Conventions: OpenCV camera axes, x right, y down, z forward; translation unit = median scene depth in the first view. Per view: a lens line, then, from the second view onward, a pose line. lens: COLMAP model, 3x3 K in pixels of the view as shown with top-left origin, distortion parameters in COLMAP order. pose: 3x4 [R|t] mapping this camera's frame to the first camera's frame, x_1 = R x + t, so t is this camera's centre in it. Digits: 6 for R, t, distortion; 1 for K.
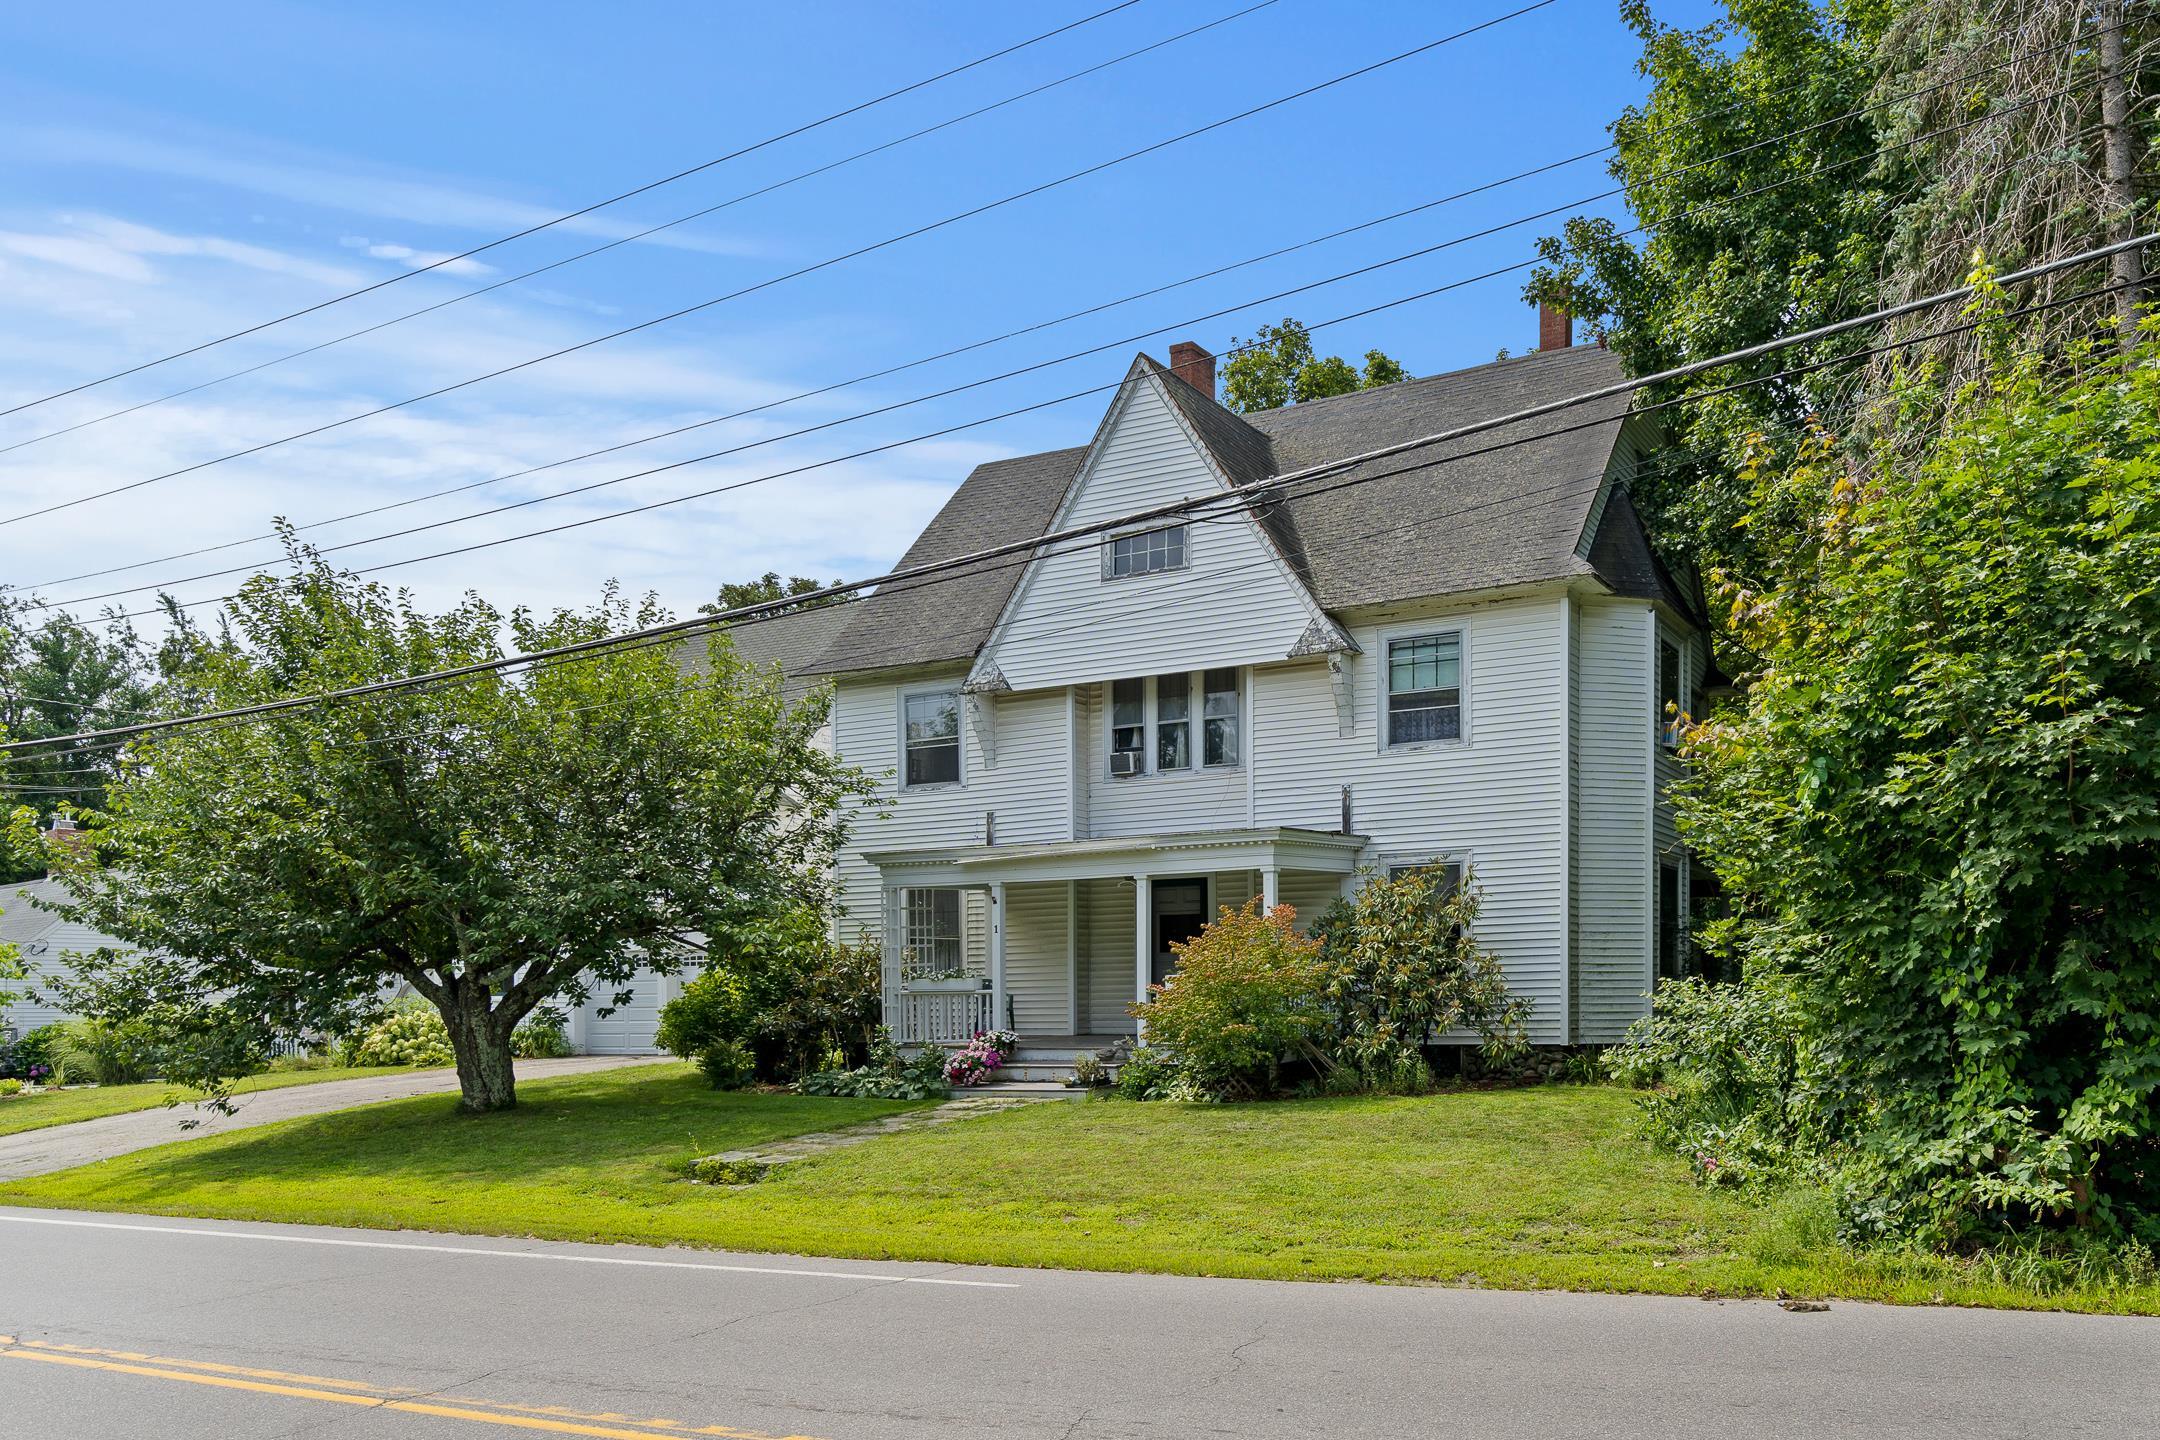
lens RADIAL K [[1383.8, 0, 1081.5], [0, 1383.8, 780.2], [0, 0, 1]] dist [0.003690, 0.000570]
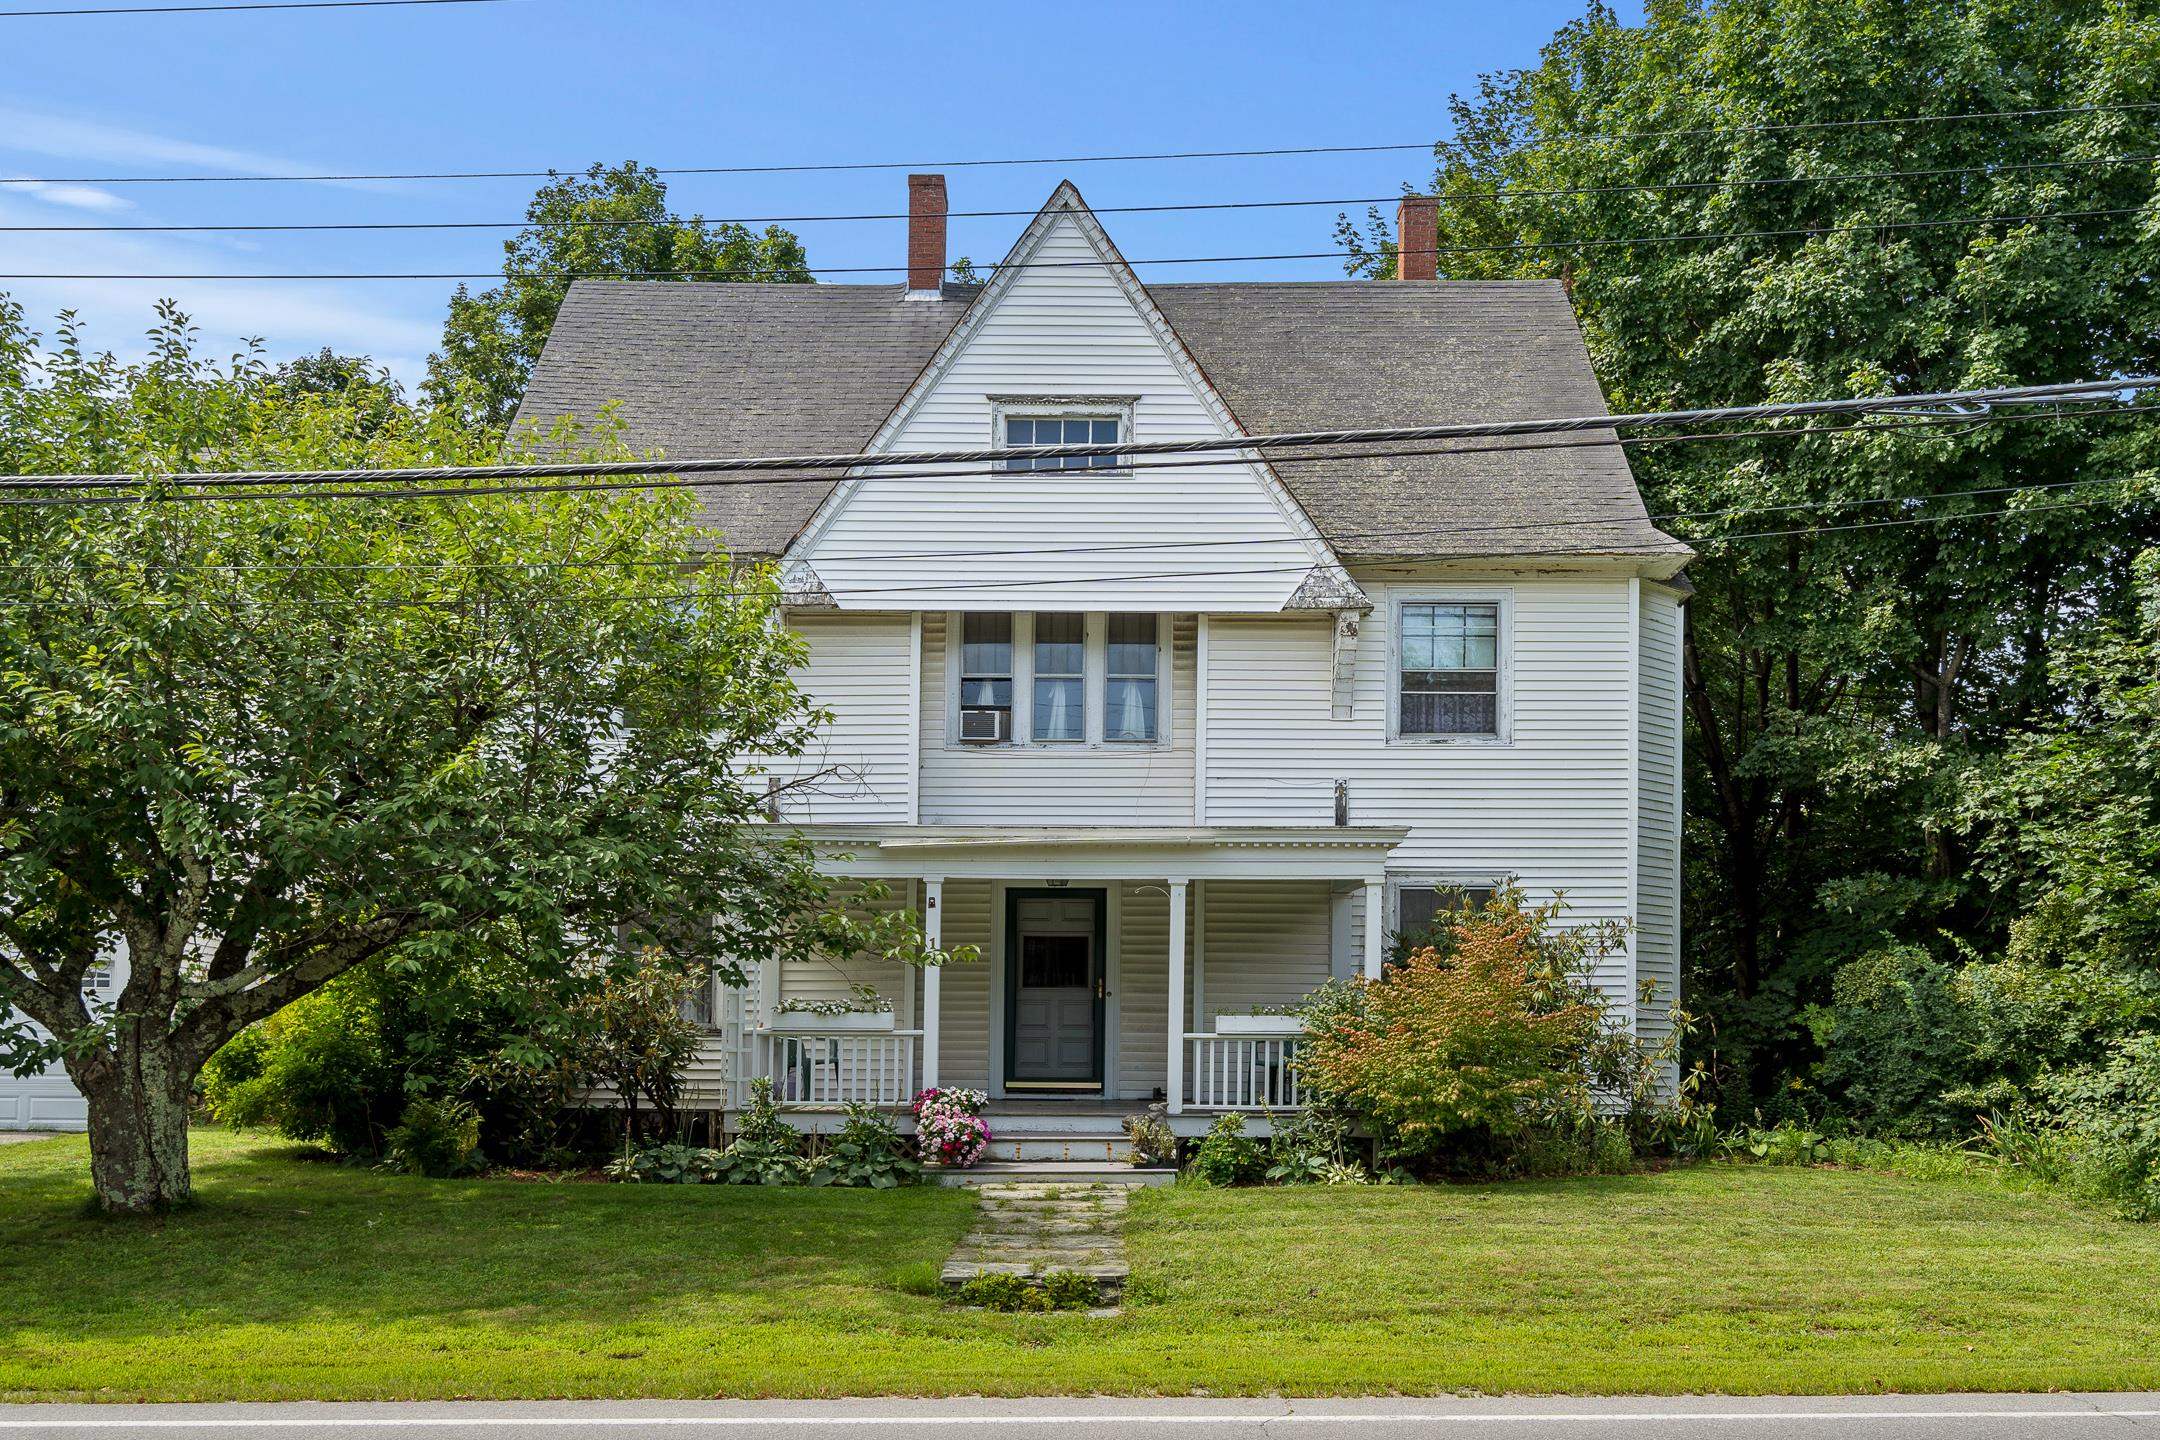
lens RADIAL K [[1813.9, 0, 1080.0], [0, 1813.9, 720.0], [0, 0, 1]] dist [-0.004543, -0.004431]
pose [[0.913579, 0.094049, 0.395637, -0.355389], [-0.081326, 0.995490, -0.048849, 0.032044], [-0.398447, 0.012451, 0.917107, 0.120145]]
